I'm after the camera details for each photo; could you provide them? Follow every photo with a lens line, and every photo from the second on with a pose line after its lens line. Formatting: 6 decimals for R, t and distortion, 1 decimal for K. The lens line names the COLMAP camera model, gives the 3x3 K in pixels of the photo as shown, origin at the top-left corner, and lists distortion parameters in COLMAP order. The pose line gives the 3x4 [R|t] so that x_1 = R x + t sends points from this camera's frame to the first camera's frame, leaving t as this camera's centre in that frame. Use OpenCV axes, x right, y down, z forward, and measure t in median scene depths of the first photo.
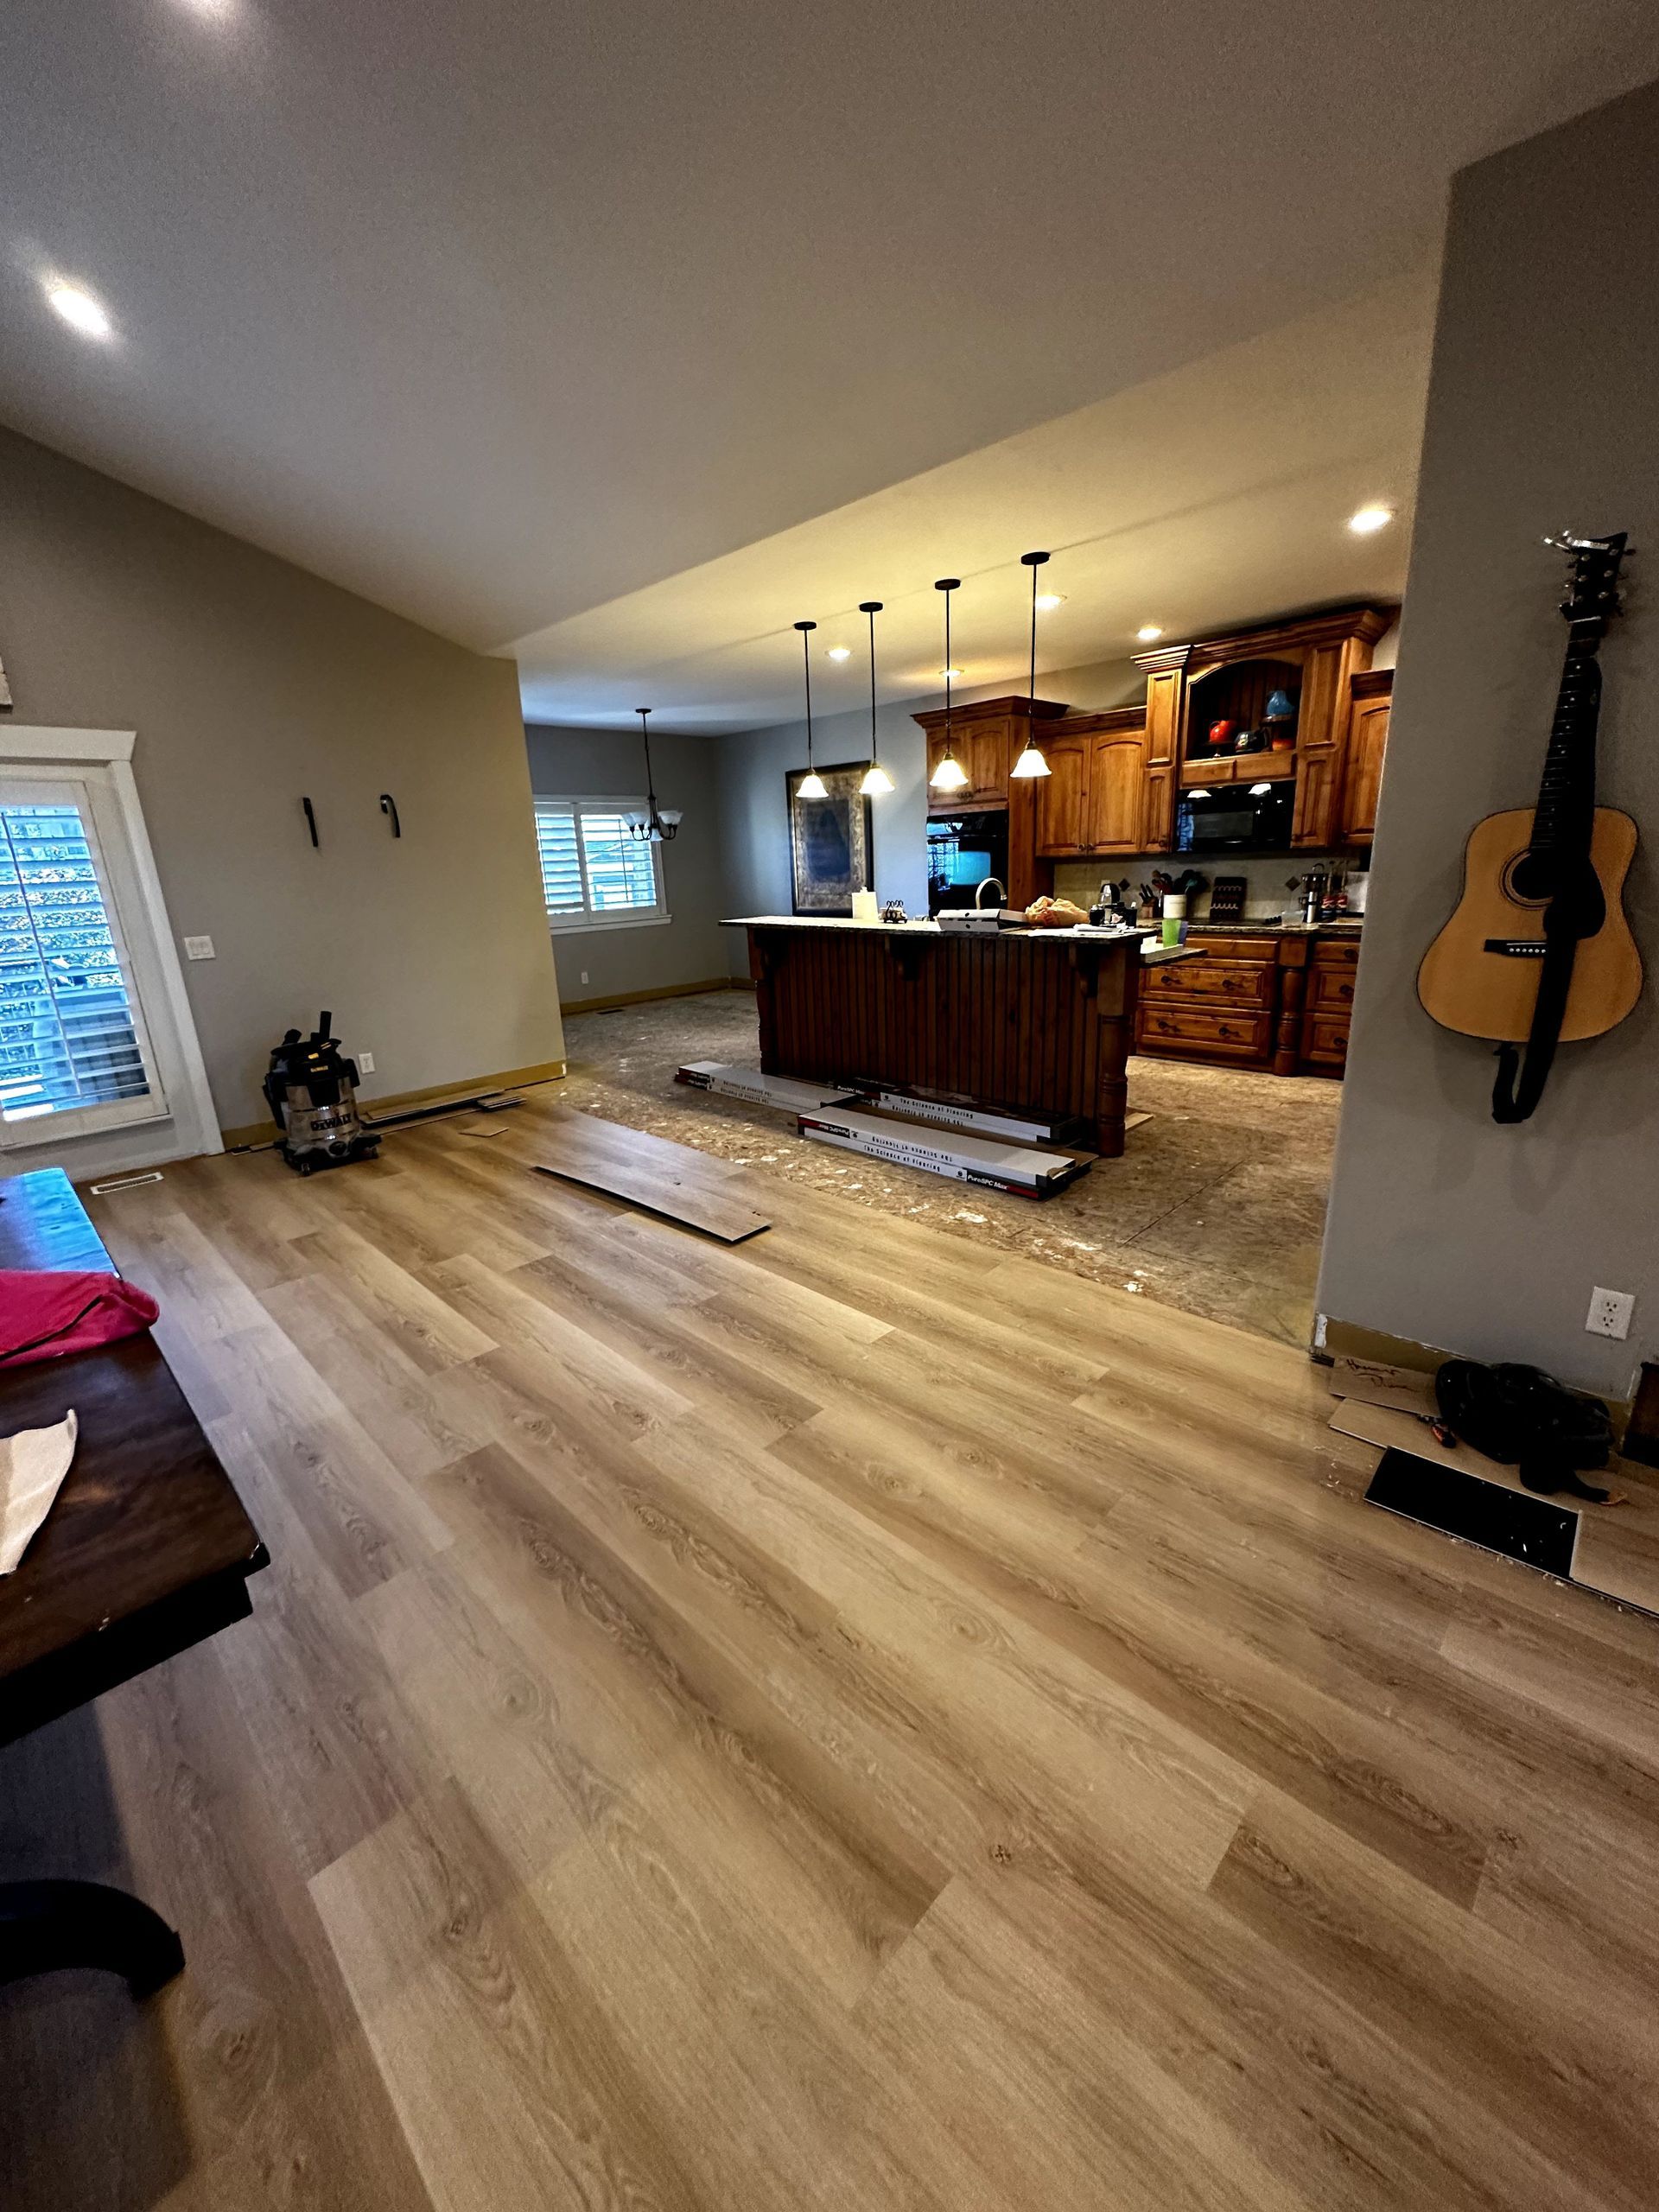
lens RADIAL K [[881.0, 0, 833.7], [0, 881.0, 1106.7], [0, 0, 1]] dist [-0.006000, -0.000302]
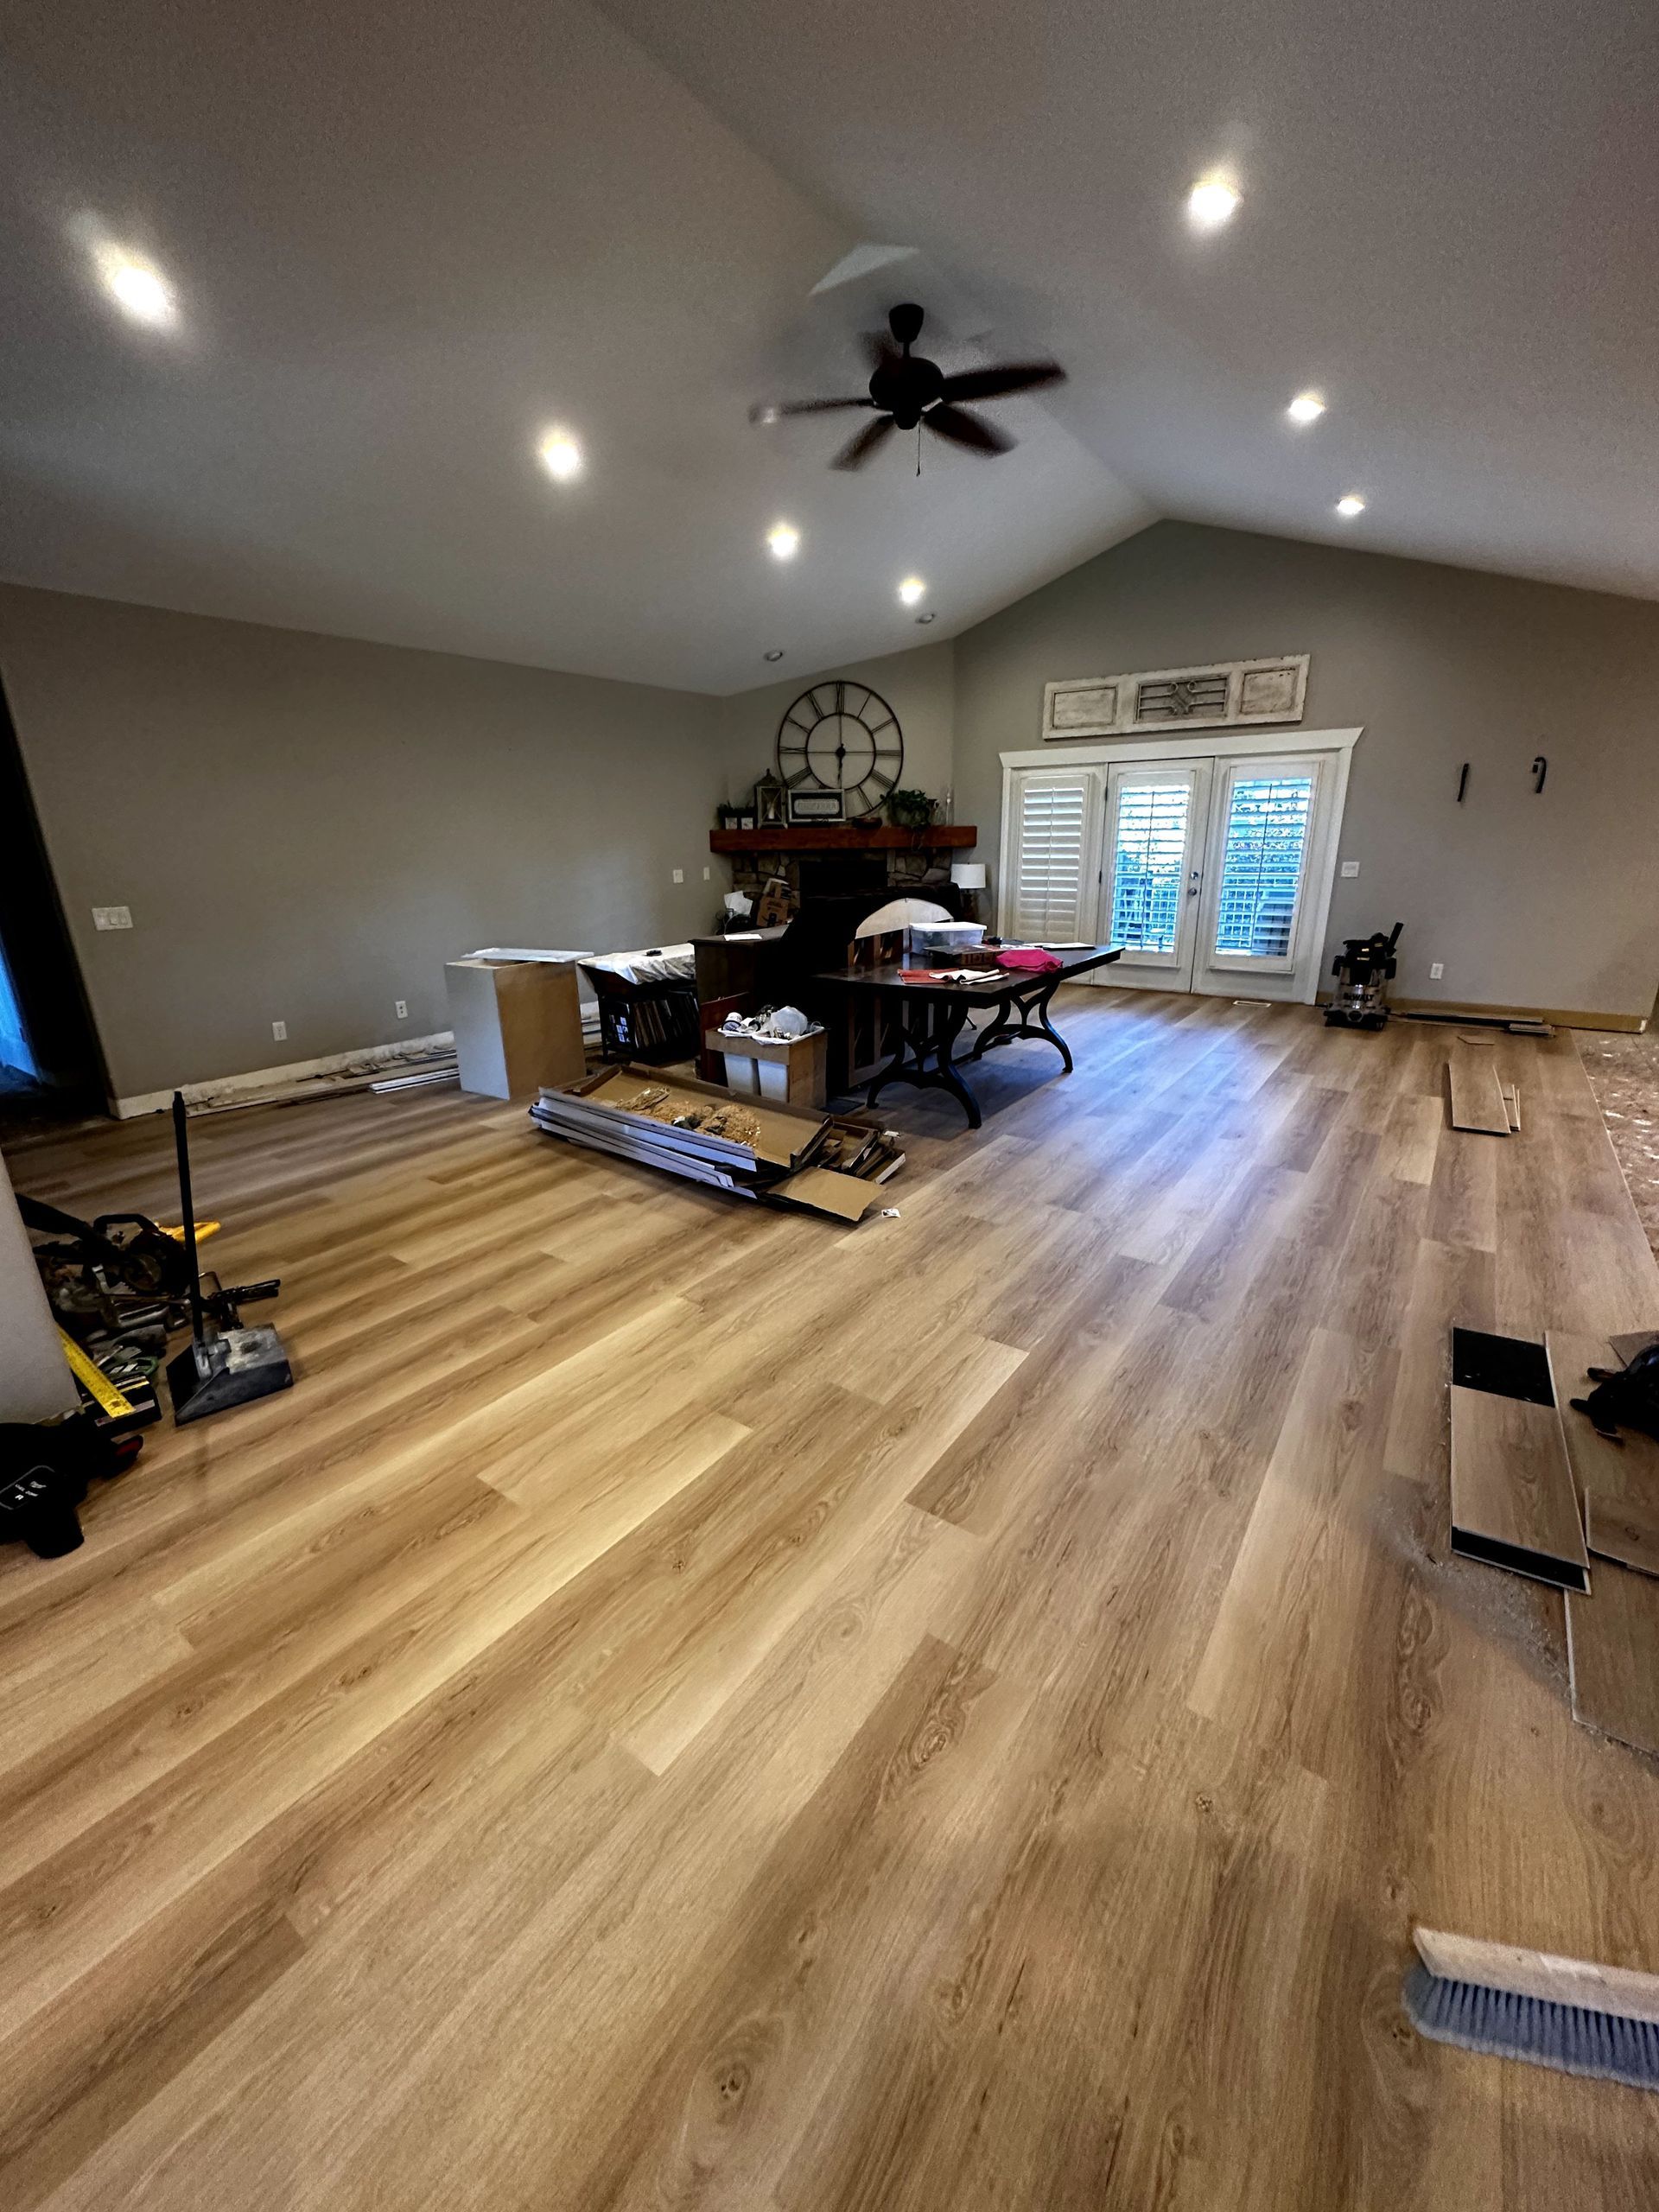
lens RADIAL K [[881.0, 0, 829.3], [0, 881.0, 1108.3], [0, 0, 1]] dist [-0.006000, -0.000302]
pose [[0.154665, 0.332937, -0.930178, 0.694117], [-0.258870, 0.922270, 0.287063, -0.003103], [0.953449, 0.196397, 0.228831, -0.127357]]
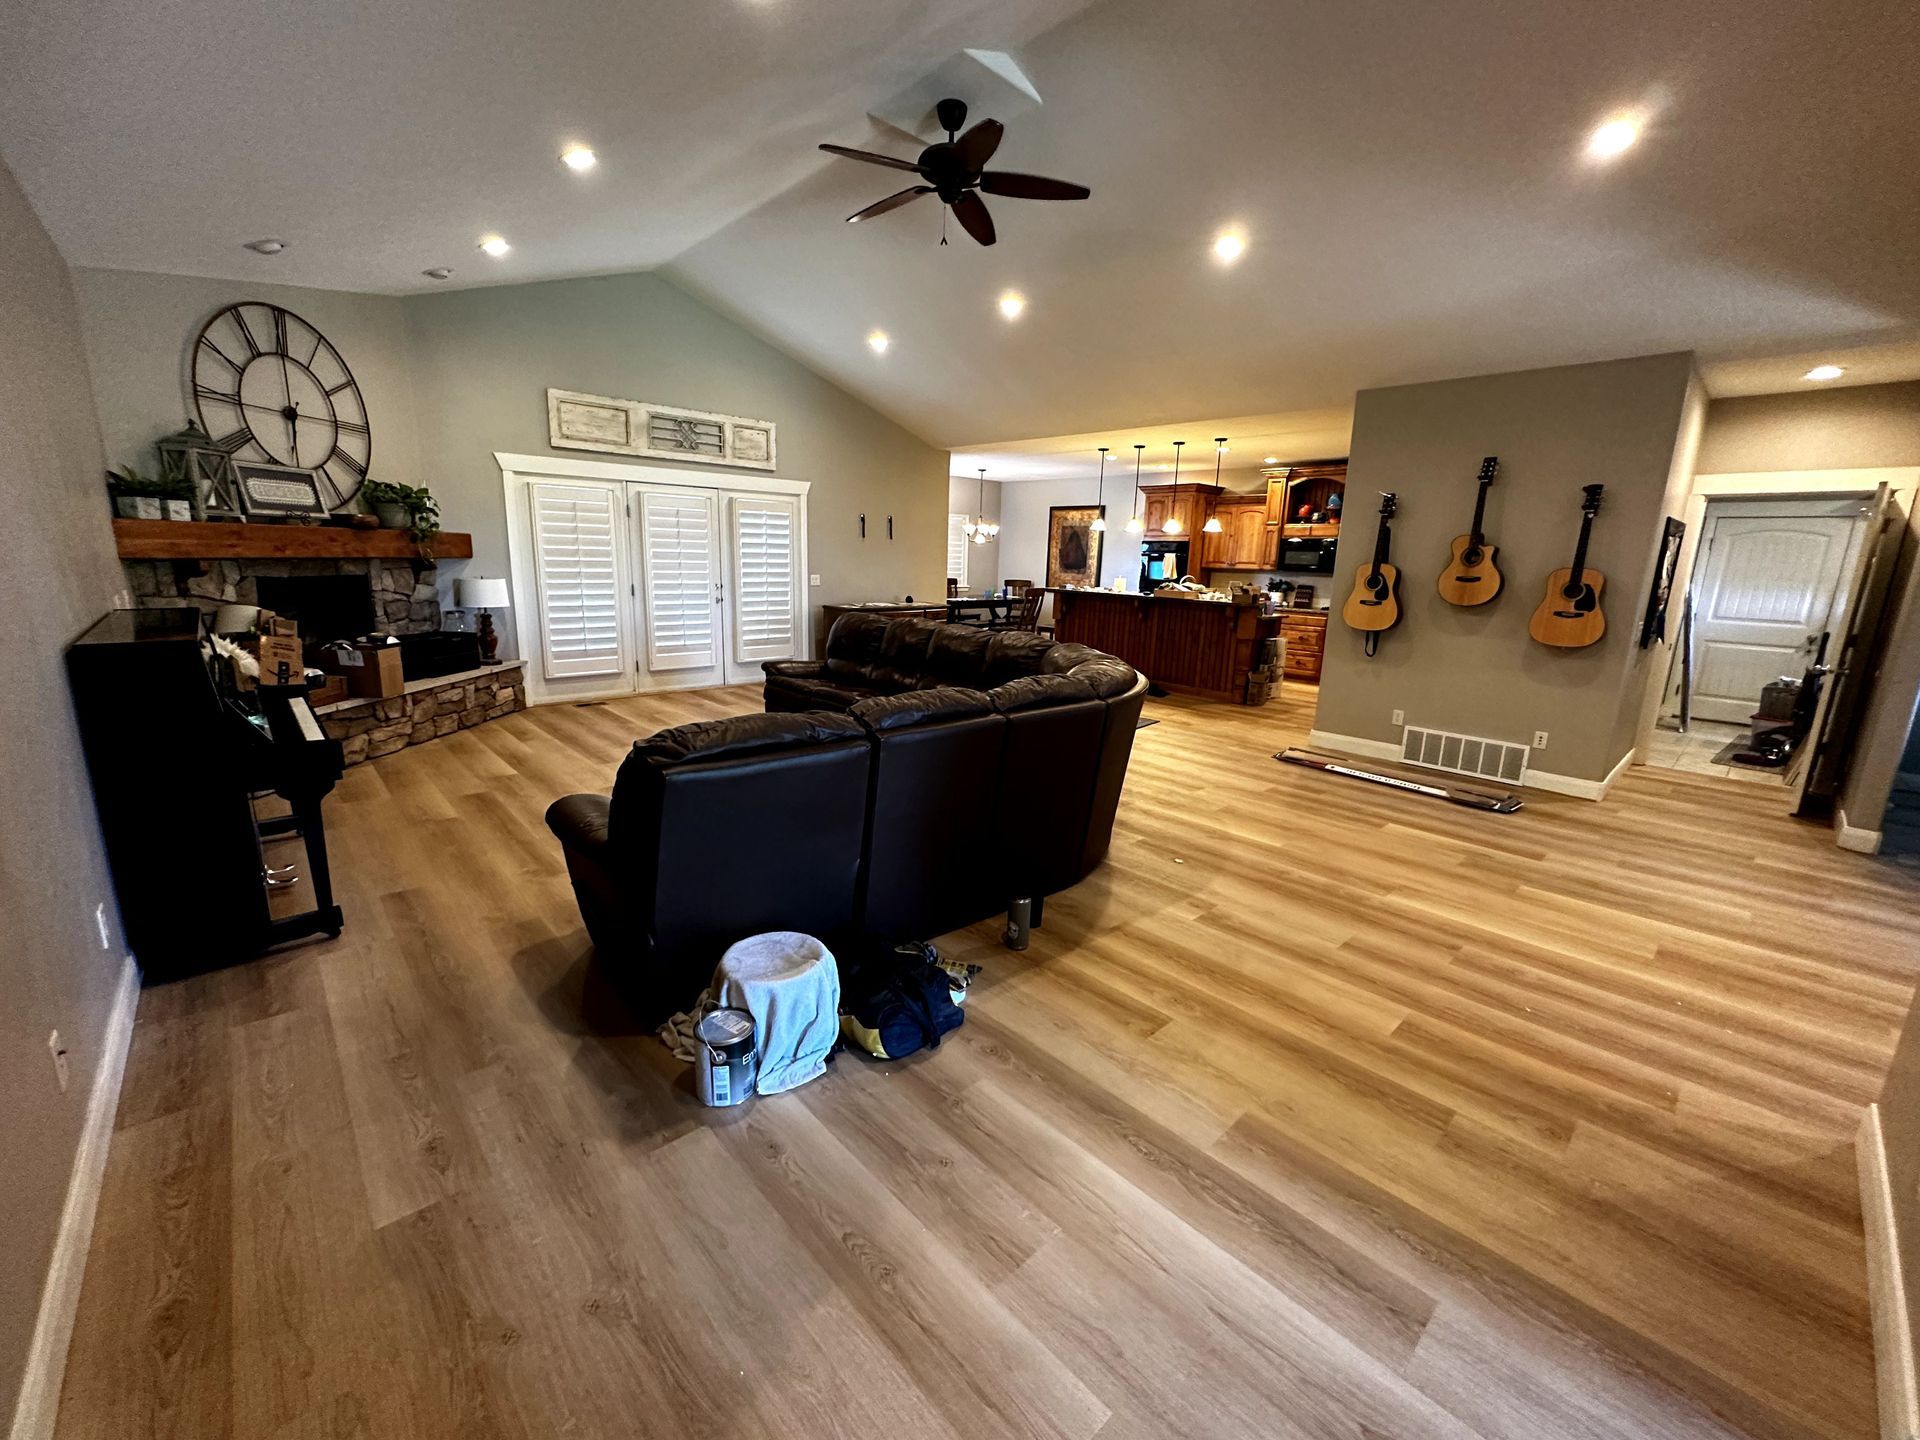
lens RADIAL K [[764.7, 0, 960.7], [0, 764.7, 723.8], [0, 0, 1]] dist [-0.006000, -0.000302]
pose [[0.996655, 0.077873, -0.024792, -0.298518], [-0.079169, 0.995260, -0.056470, 0.245924], [0.020277, 0.058244, 0.998096, -0.837090]]
